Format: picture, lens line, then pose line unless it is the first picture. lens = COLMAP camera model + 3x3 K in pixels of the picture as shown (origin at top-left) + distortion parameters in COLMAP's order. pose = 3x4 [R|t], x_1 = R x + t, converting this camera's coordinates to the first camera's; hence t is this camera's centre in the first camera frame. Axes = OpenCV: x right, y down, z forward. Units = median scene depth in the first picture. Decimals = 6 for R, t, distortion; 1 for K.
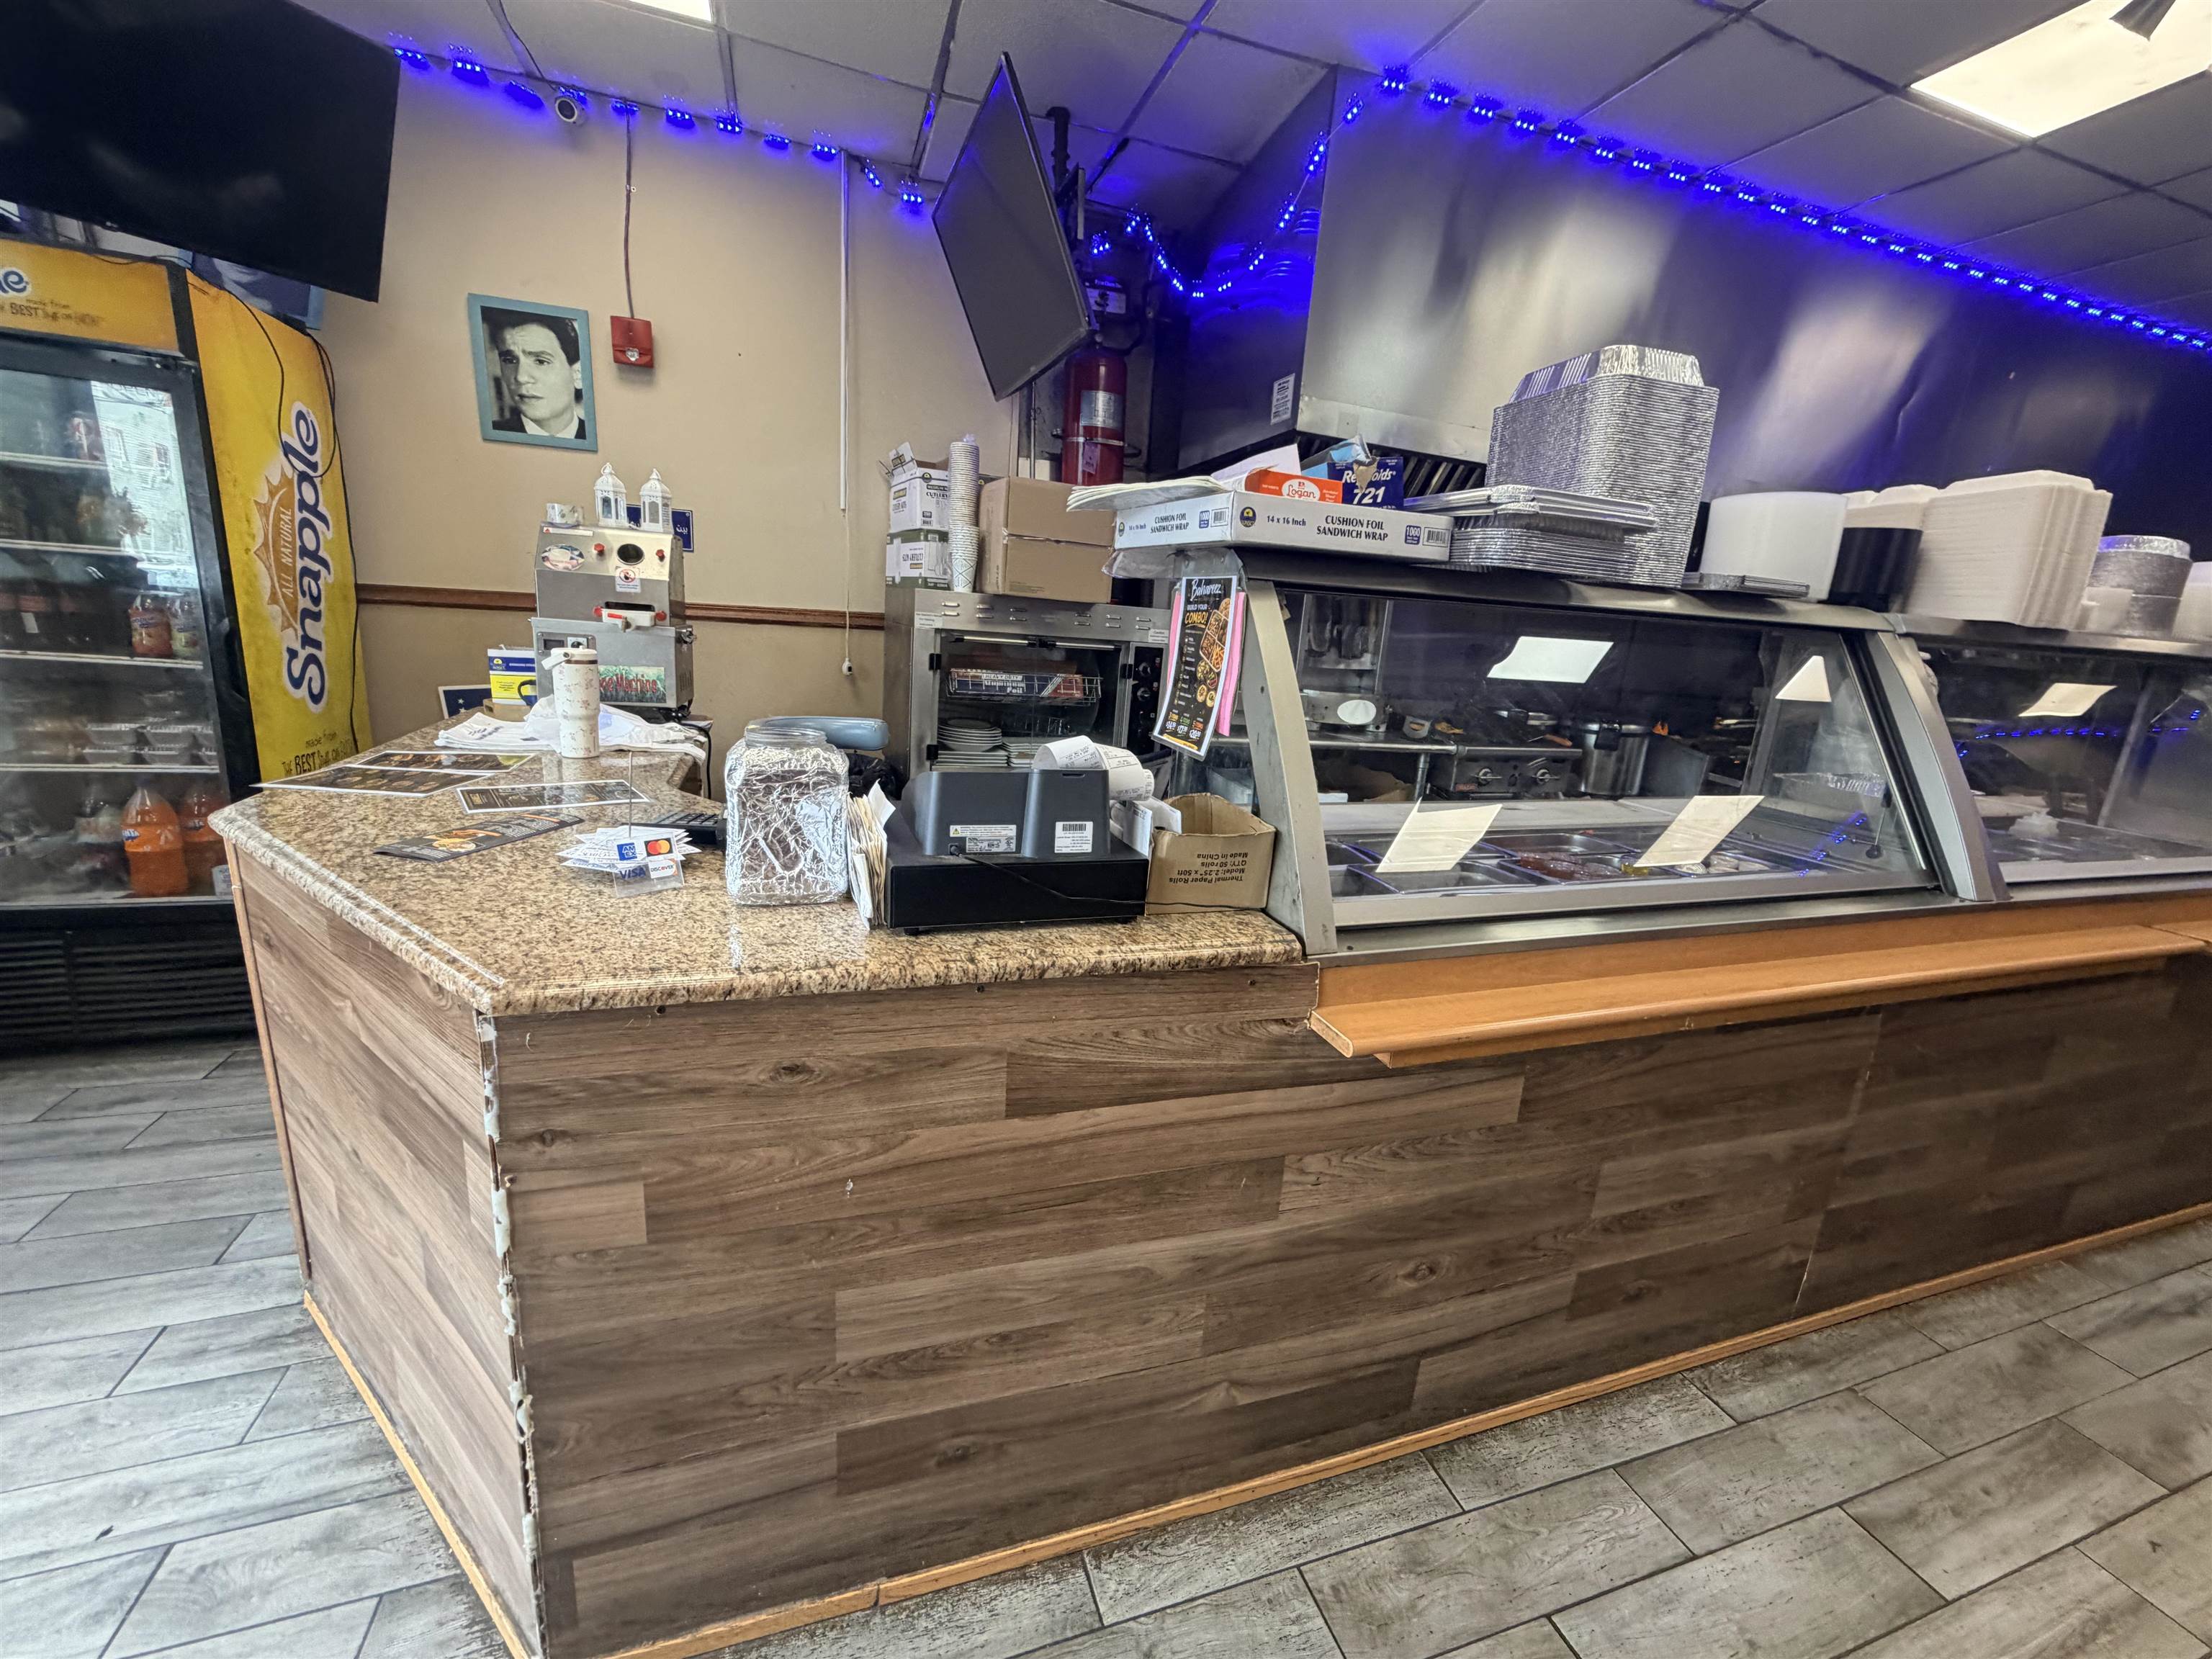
lens RADIAL K [[892.4, 0, 1101.8], [0, 892.4, 831.3], [0, 0, 1]] dist [0.001841, 0.000165]
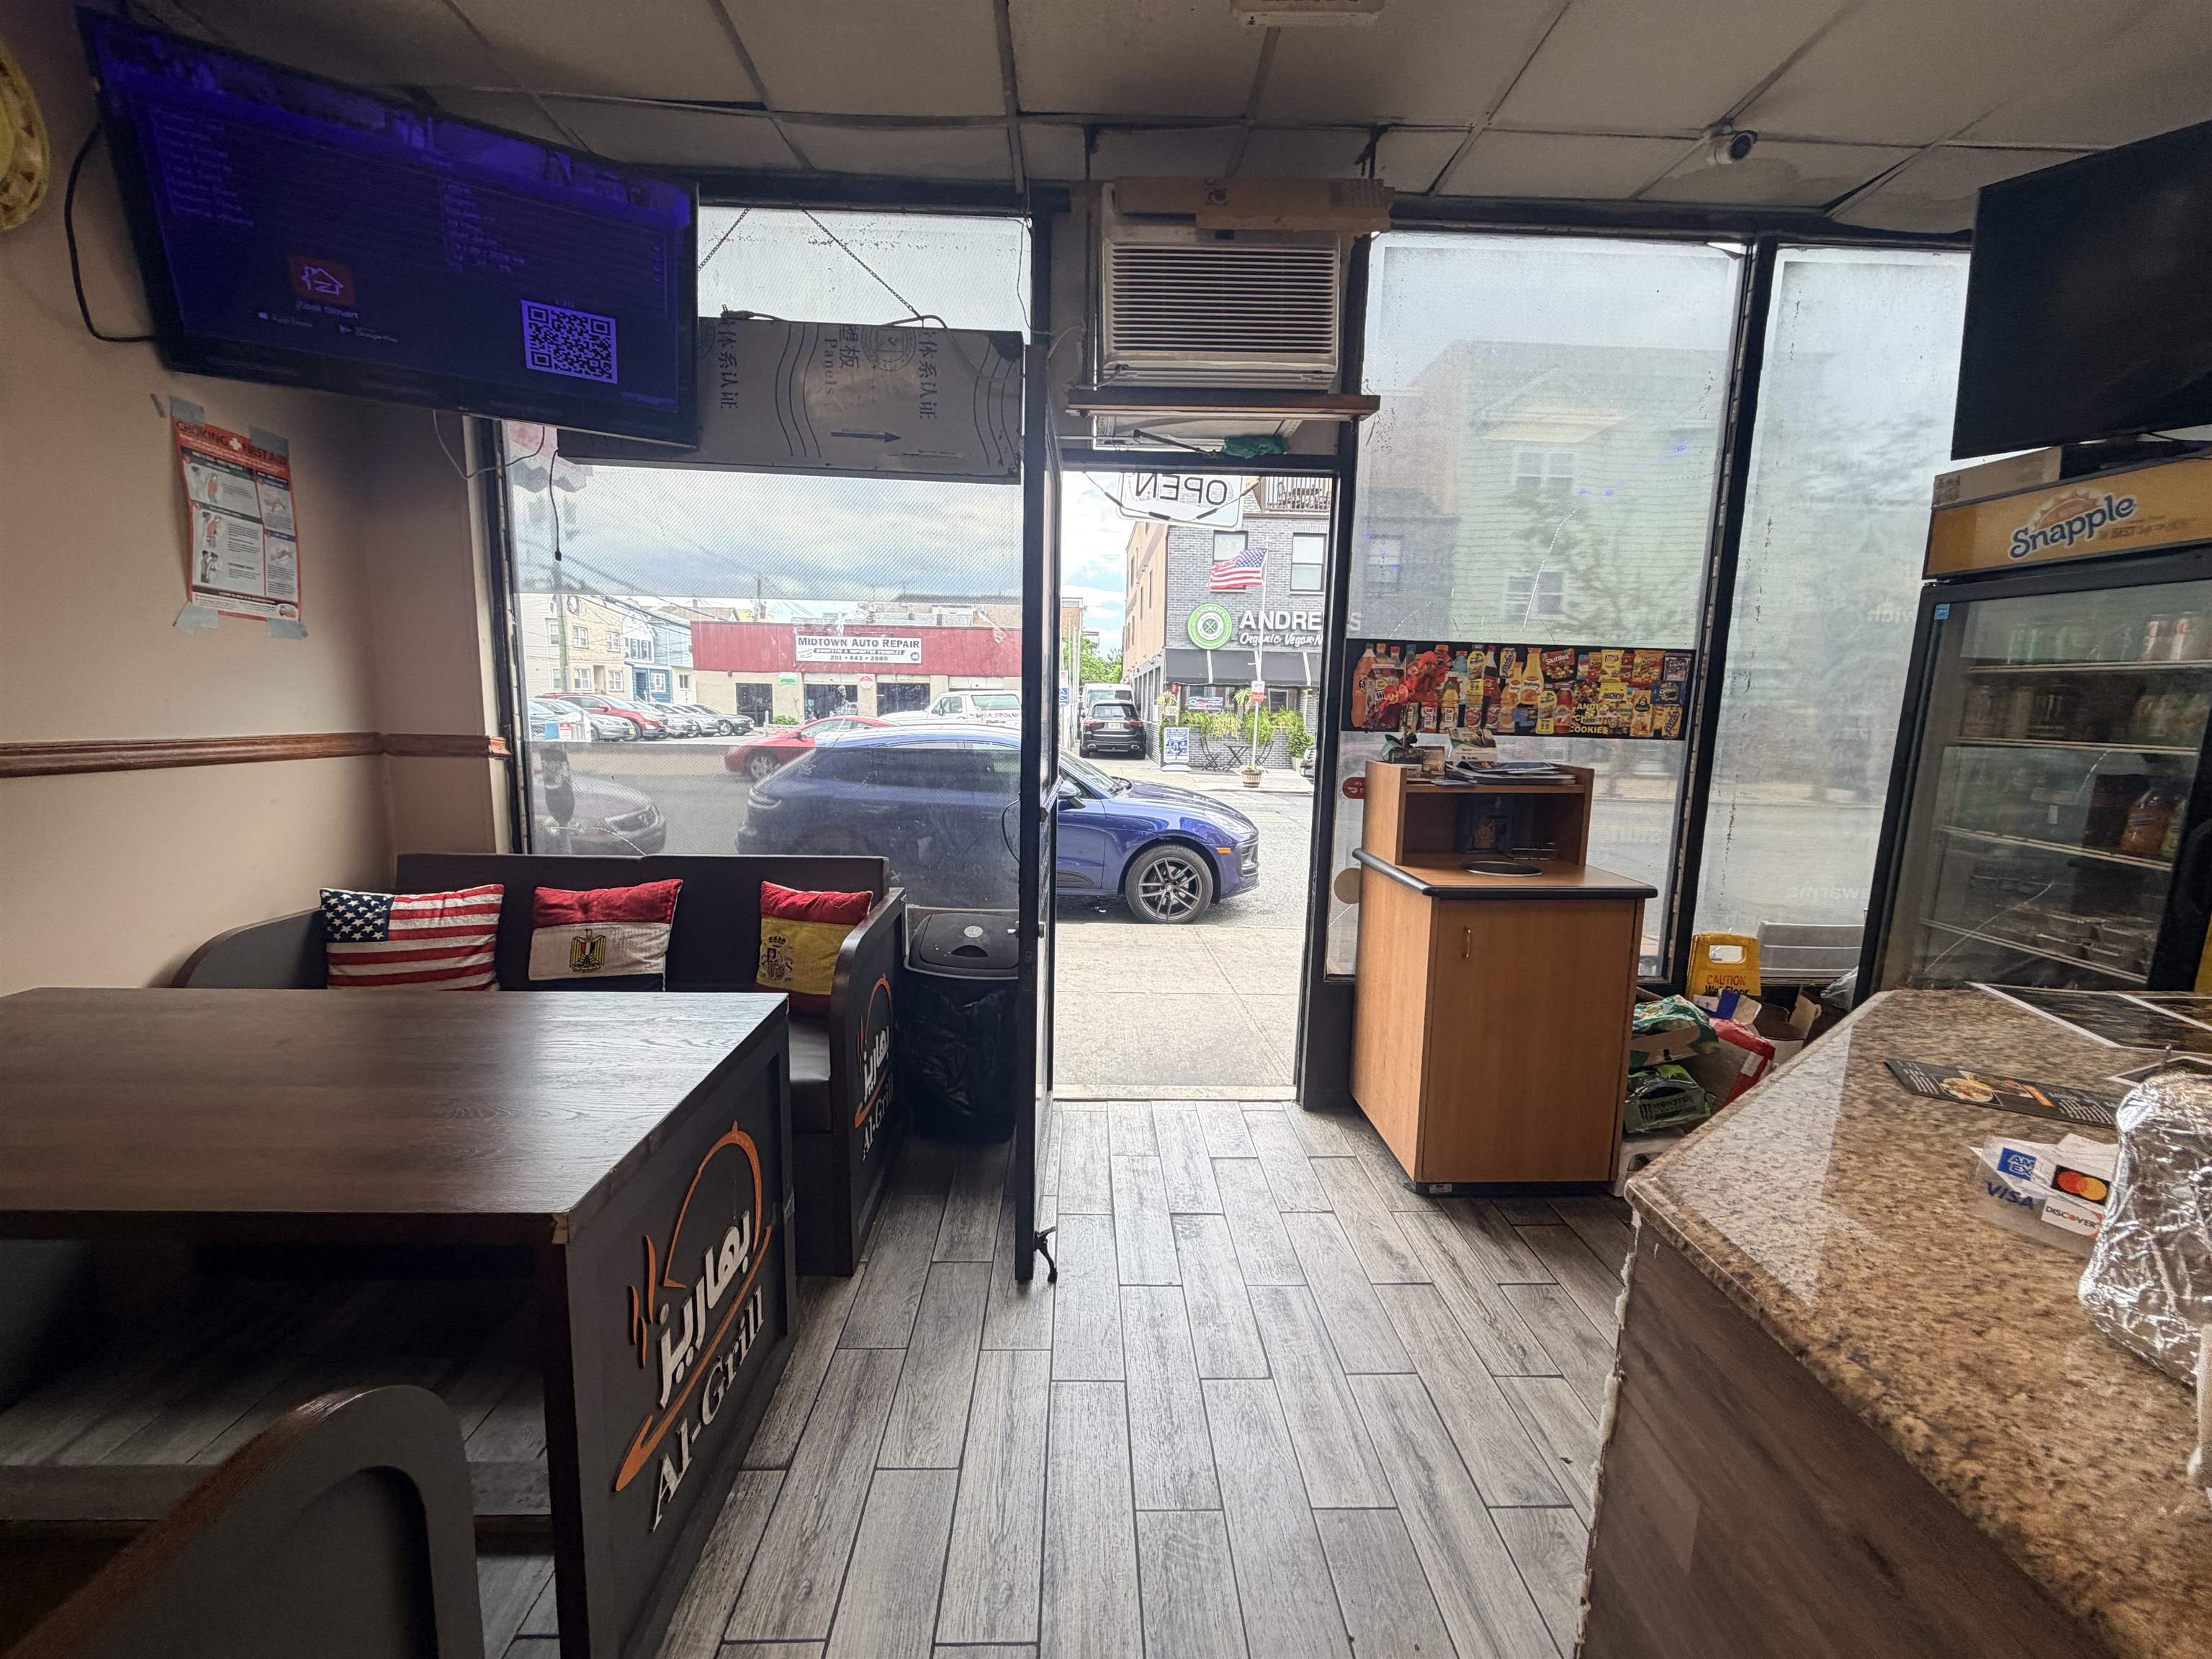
lens RADIAL K [[892.4, 0, 1097.5], [0, 892.4, 833.9], [0, 0, 1]] dist [0.001841, 0.000165]
pose [[-0.305780, 0.071860, -0.949386, 0.315701], [-0.265178, 0.951264, 0.157411, -0.138126], [0.914428, 0.299889, -0.271822, 0.460162]]
